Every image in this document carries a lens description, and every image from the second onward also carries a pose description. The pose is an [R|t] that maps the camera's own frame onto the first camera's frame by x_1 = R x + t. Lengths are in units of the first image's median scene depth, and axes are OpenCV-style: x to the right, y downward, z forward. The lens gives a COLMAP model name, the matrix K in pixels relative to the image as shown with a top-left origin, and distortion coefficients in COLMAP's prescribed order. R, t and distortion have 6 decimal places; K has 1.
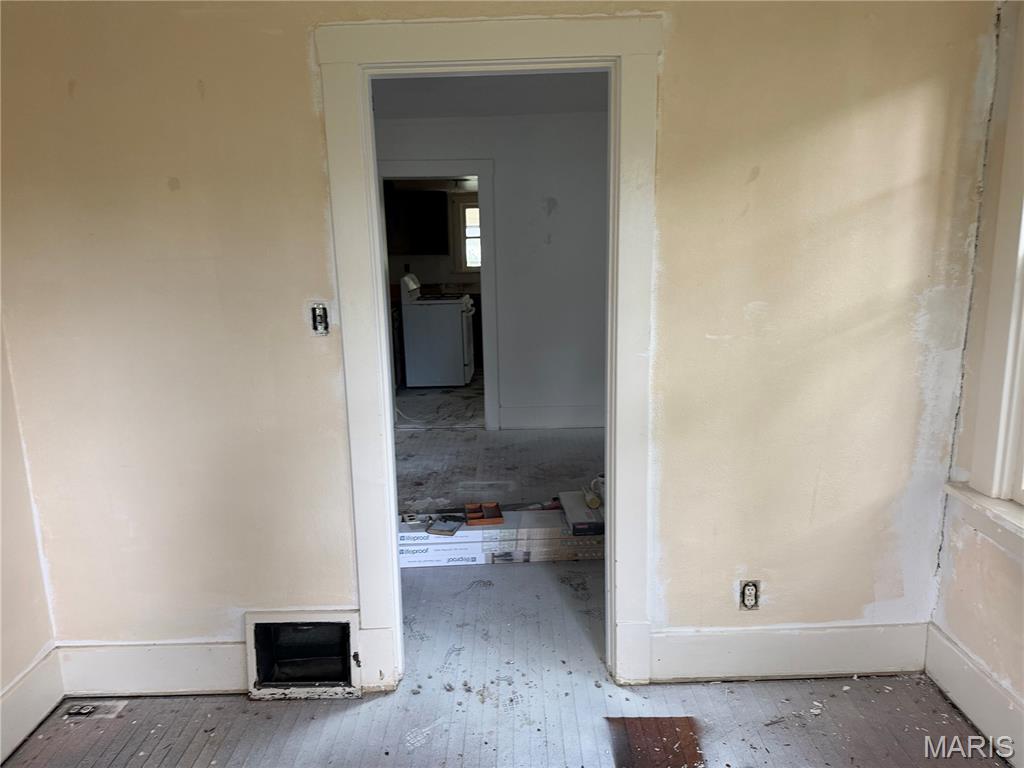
lens RADIAL K [[713.2, 0, 508.4], [0, 713.2, 381.7], [0, 0, 1]] dist [0.052185, -0.049285]
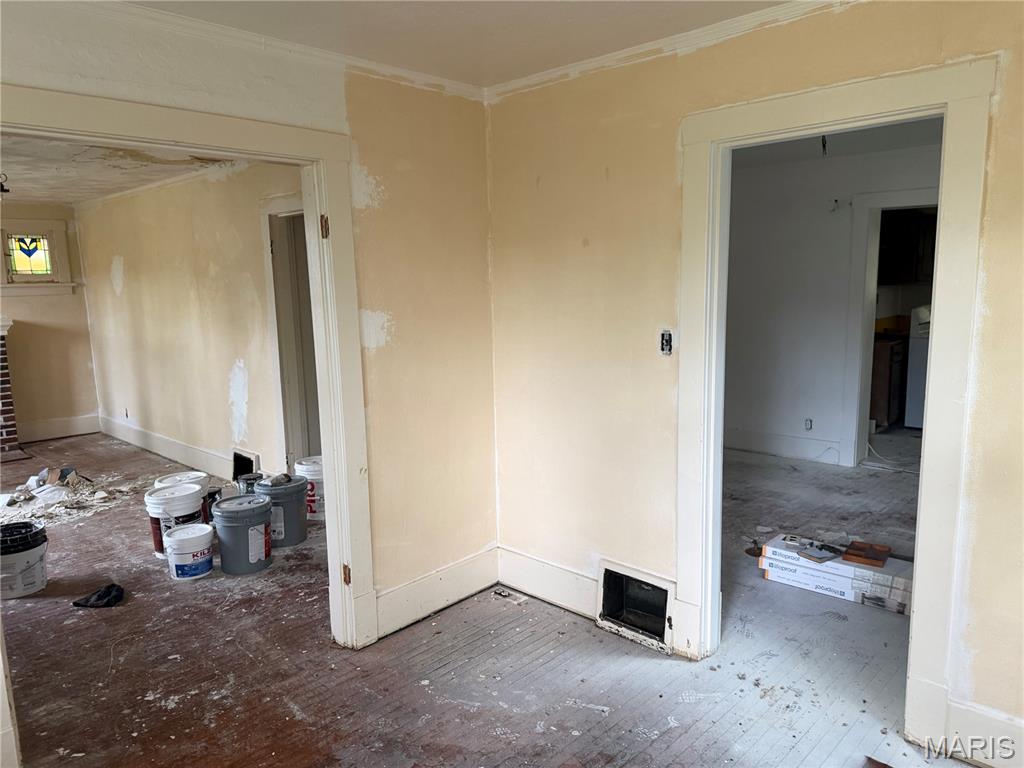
lens RADIAL K [[713.2, 0, 508.4], [0, 713.2, 381.7], [0, 0, 1]] dist [0.052185, -0.049285]
pose [[0.727680, 0.105369, -0.677775, 0.369868], [-0.127342, 0.991705, 0.017454, -0.004531], [0.673992, 0.073608, 0.735062, -0.107224]]
